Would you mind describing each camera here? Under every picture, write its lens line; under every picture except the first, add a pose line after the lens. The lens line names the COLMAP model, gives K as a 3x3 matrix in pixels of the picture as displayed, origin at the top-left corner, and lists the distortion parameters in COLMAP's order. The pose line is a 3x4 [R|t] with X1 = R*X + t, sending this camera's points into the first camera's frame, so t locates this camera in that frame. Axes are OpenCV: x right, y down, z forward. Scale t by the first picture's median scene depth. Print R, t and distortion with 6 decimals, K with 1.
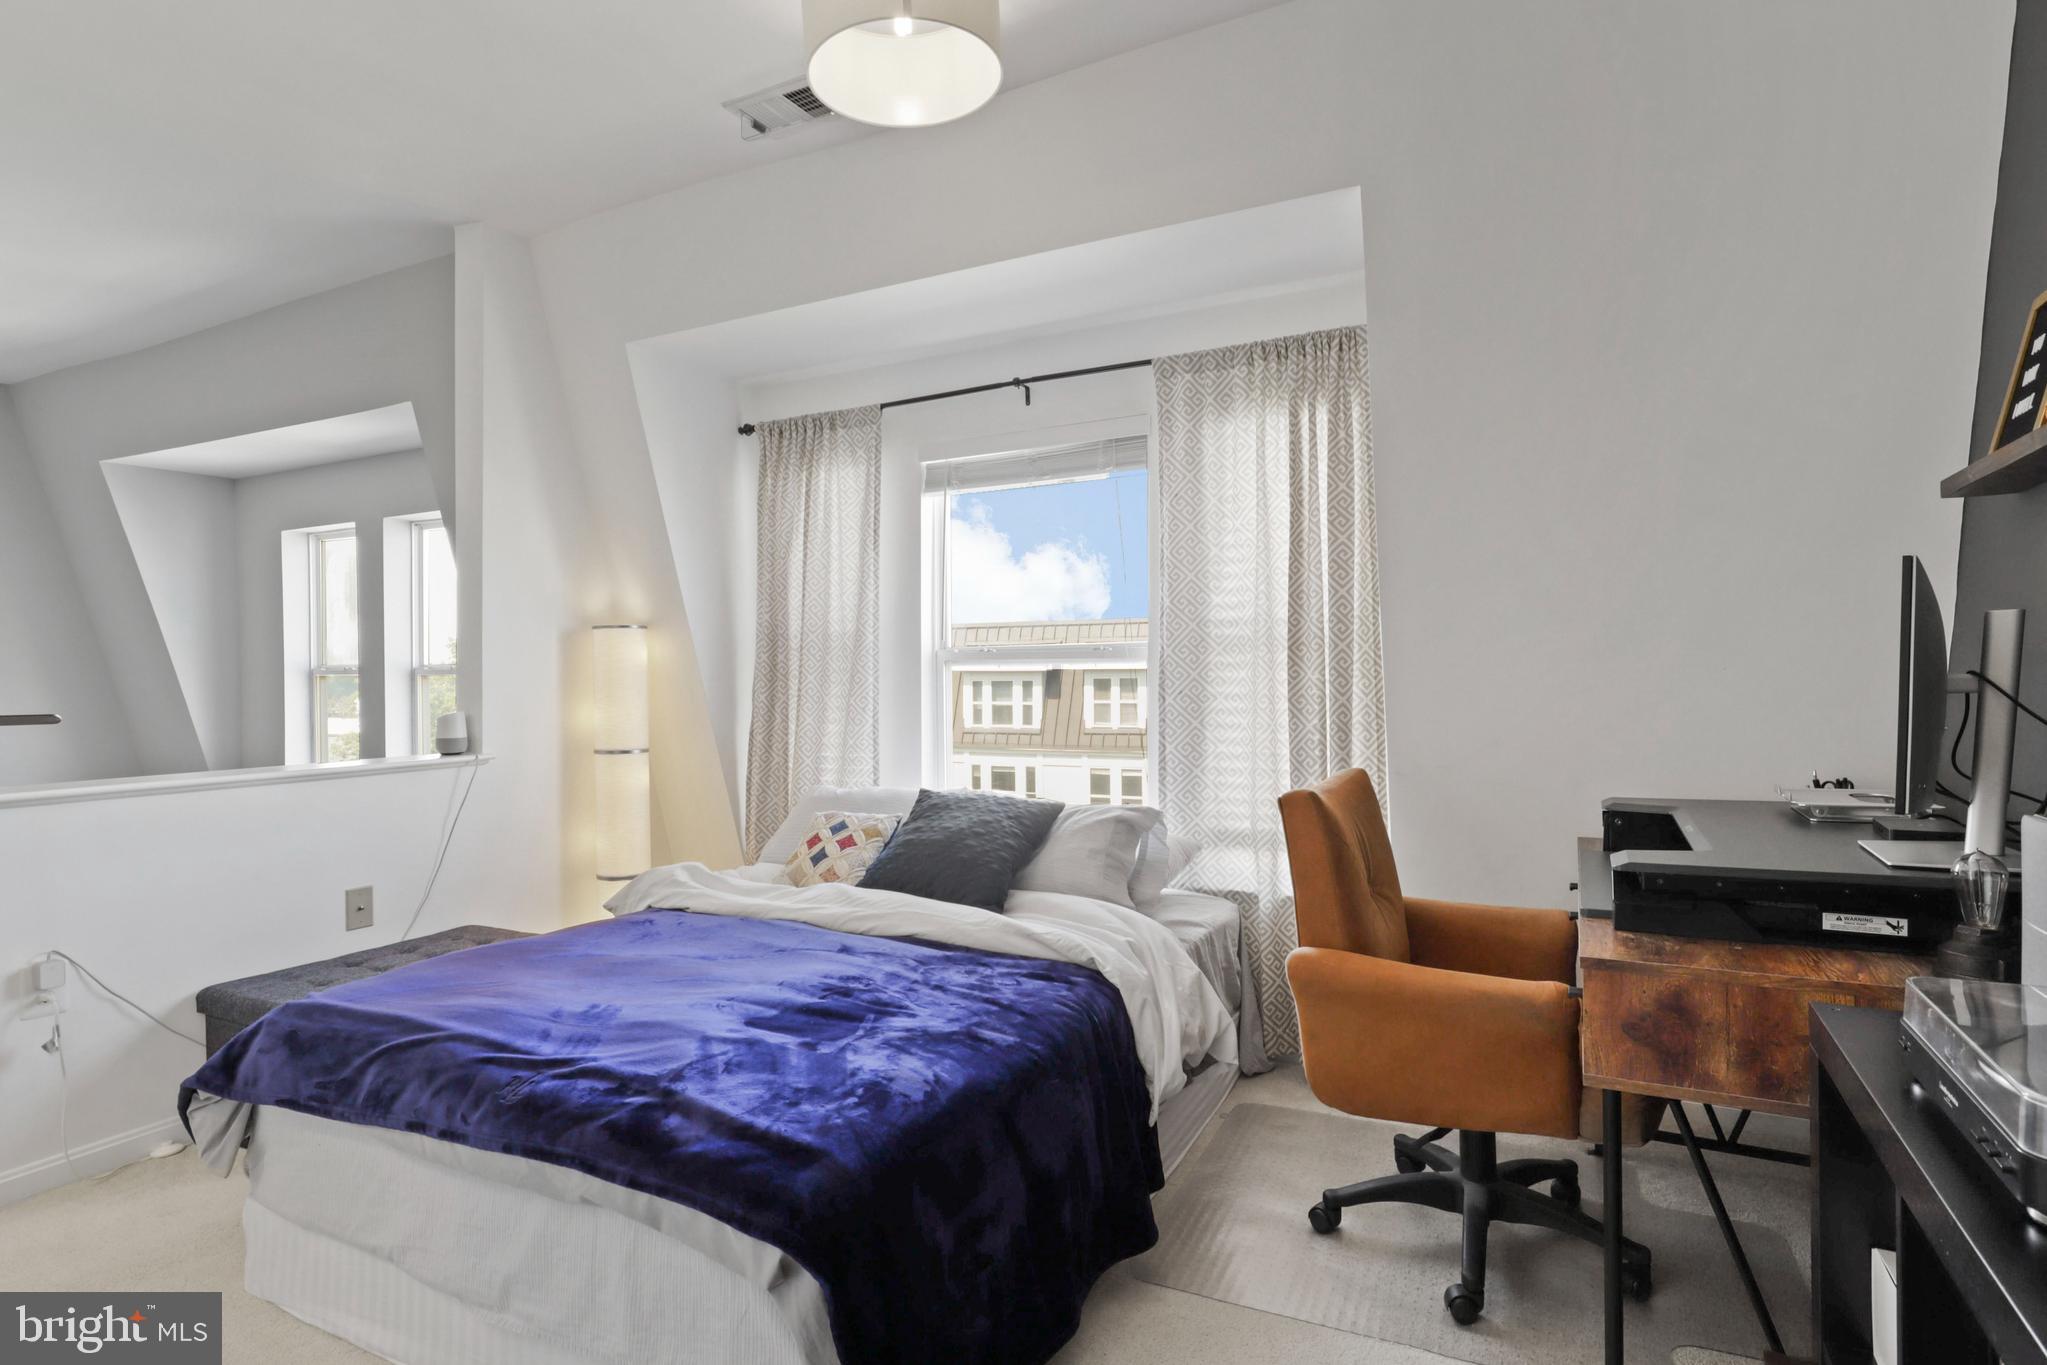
lens RADIAL K [[1055.2, 0, 1023.5], [0, 1055.2, 682.5], [0, 0, 1]] dist [-0.018511, 0.017141]
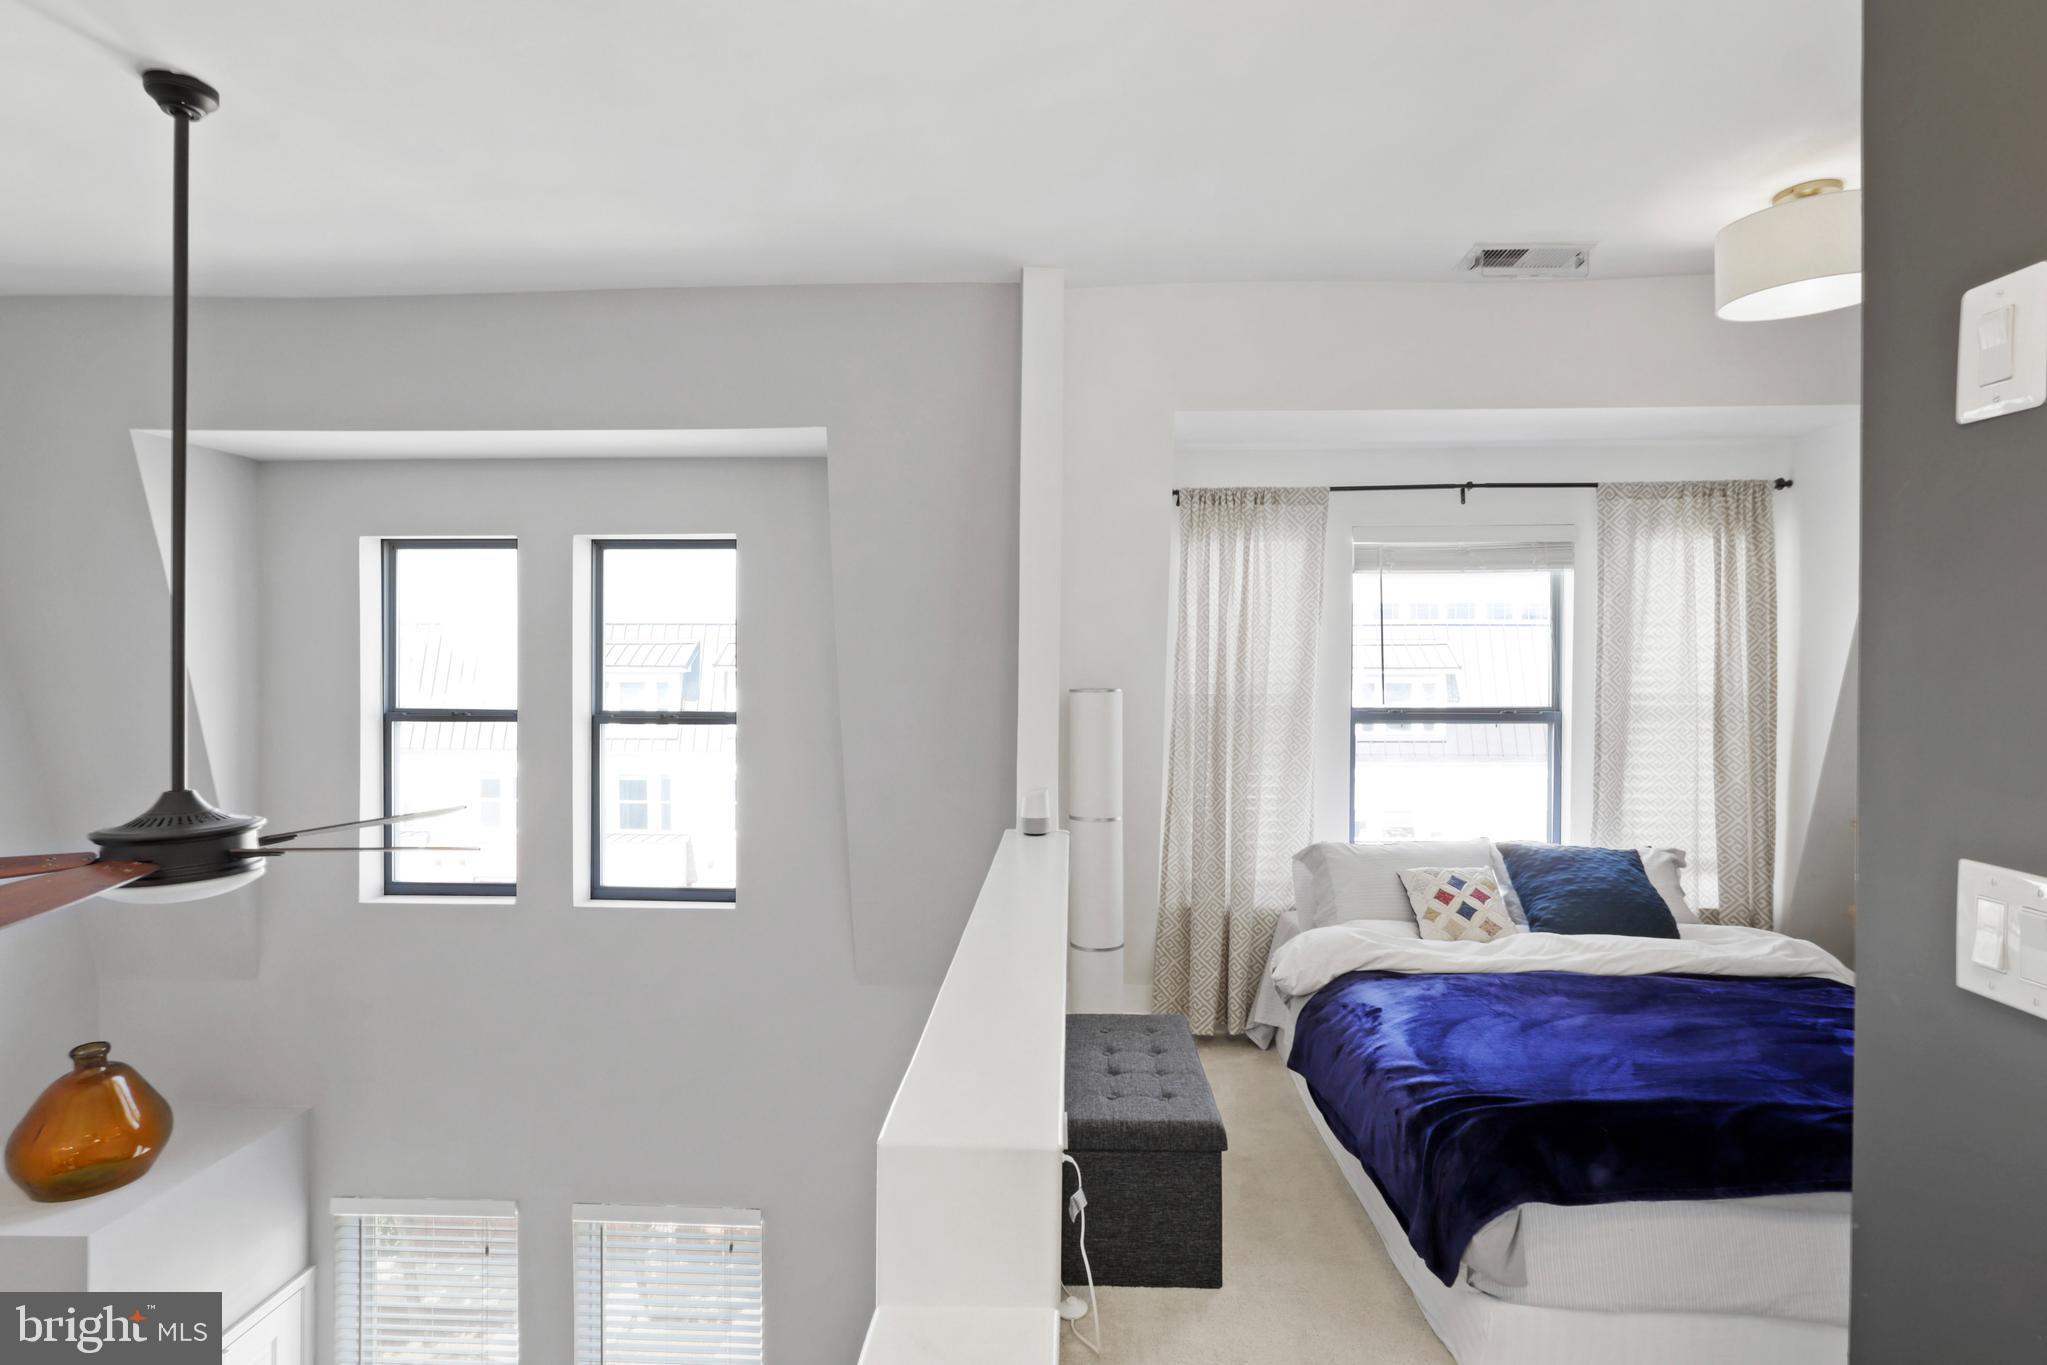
lens RADIAL K [[1055.2, 0, 1023.5], [0, 1055.2, 682.5], [0, 0, 1]] dist [-0.018511, 0.017141]
pose [[0.906008, 0.007579, 0.423194, -1.008531], [-0.005690, 0.999967, -0.005728, -0.061589], [-0.423223, 0.002782, 0.906021, 0.168963]]
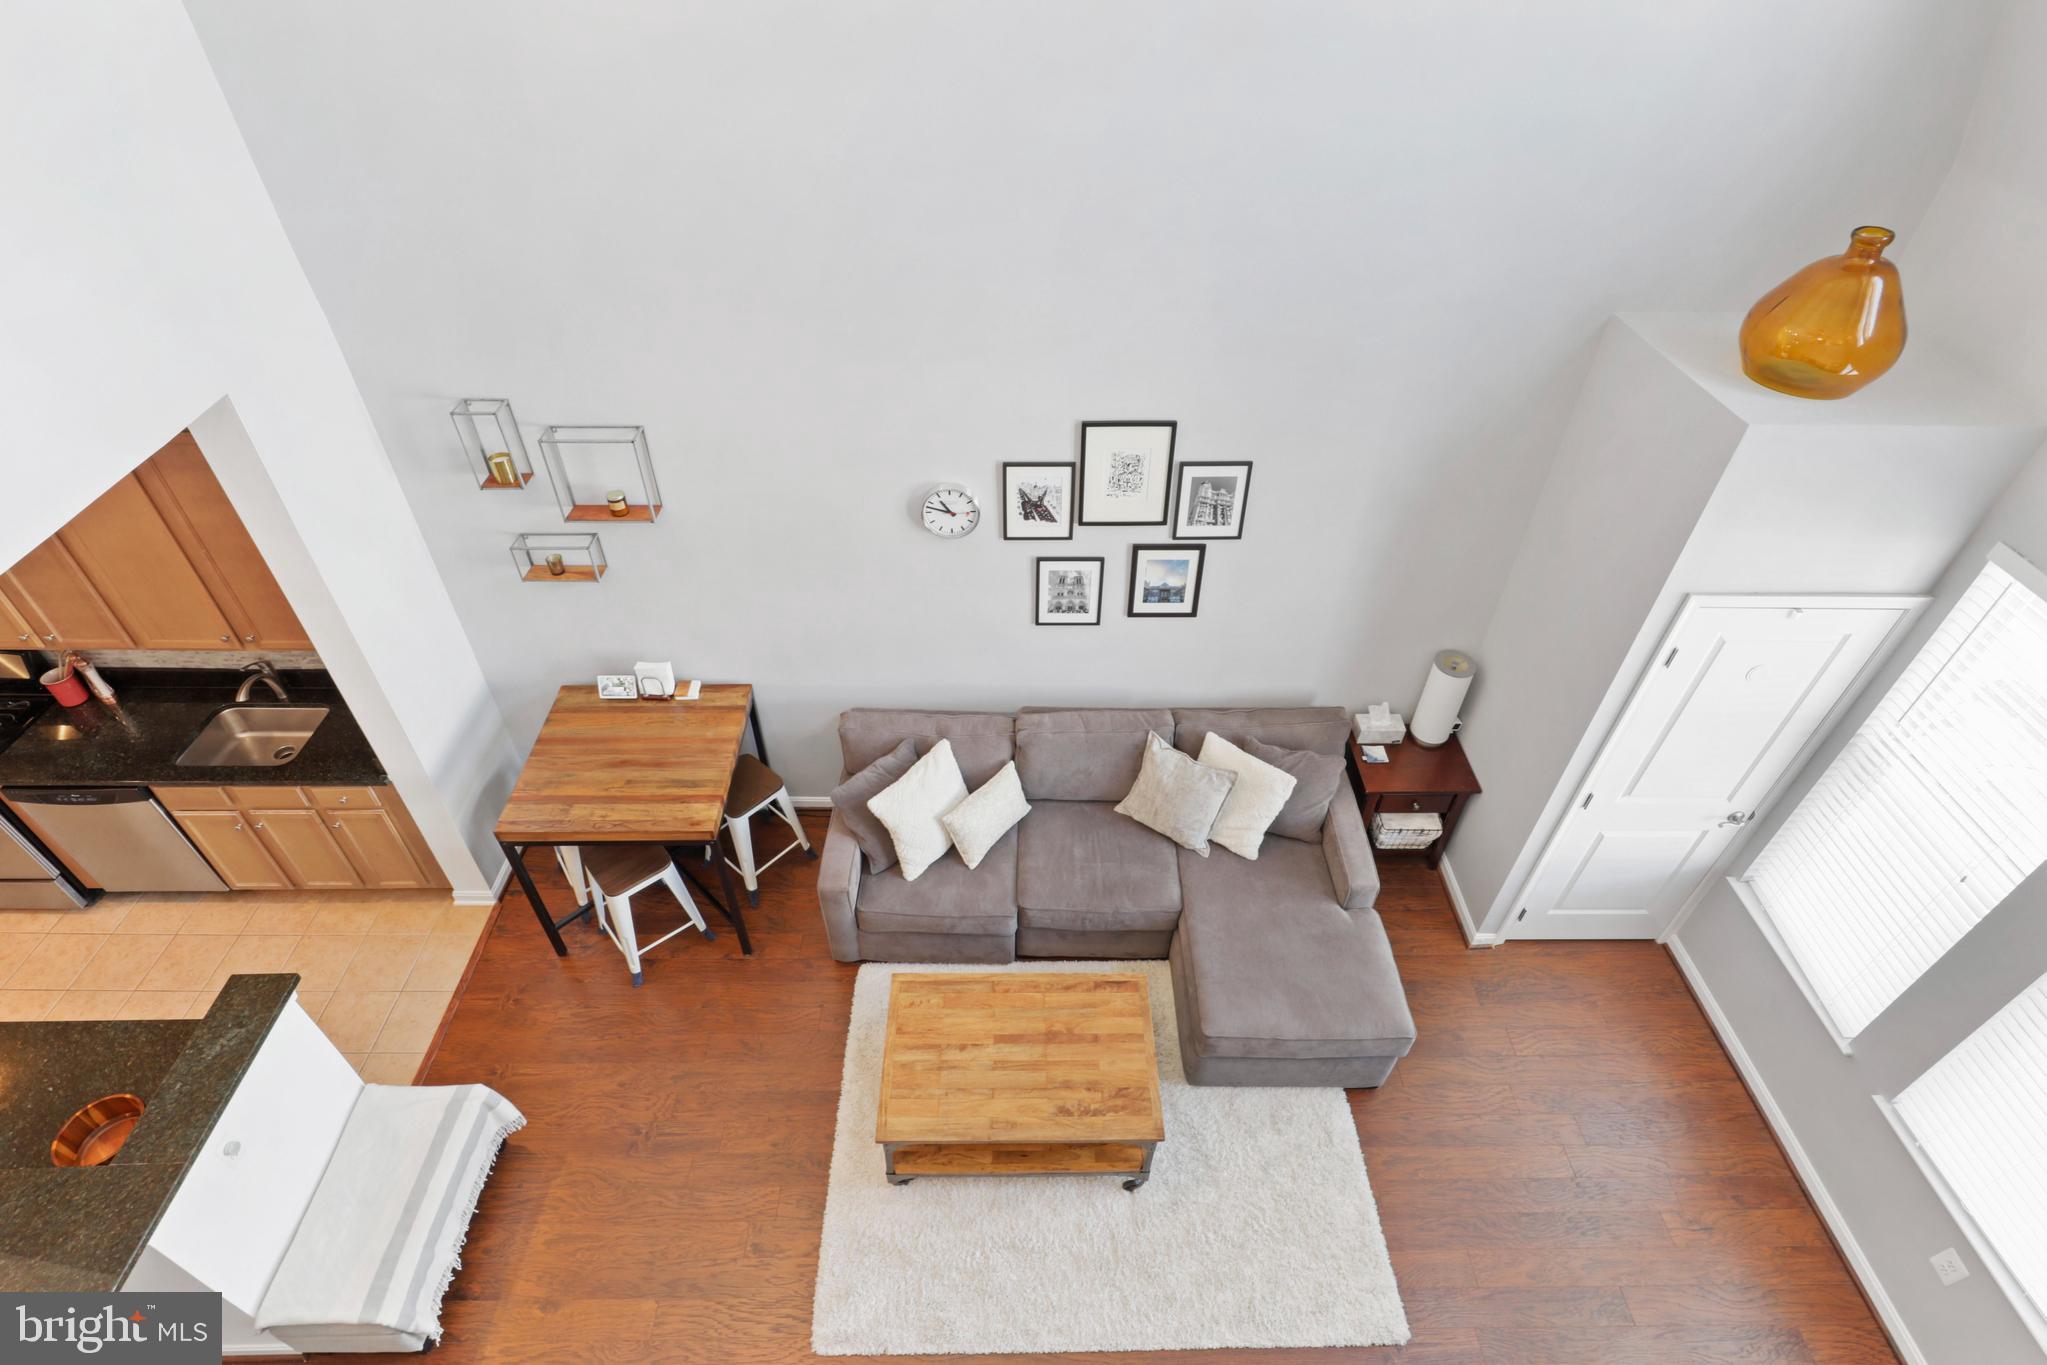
lens RADIAL K [[1021.0, 0, 1028.2], [0, 1021.0, 685.8], [0, 0, 1]] dist [-0.021296, 0.014695]
pose [[0.479689, 0.591426, -0.648162, -0.953974], [-0.028576, 0.748836, 0.662139, 0.045783], [0.876973, -0.299099, 0.376109, 0.452187]]
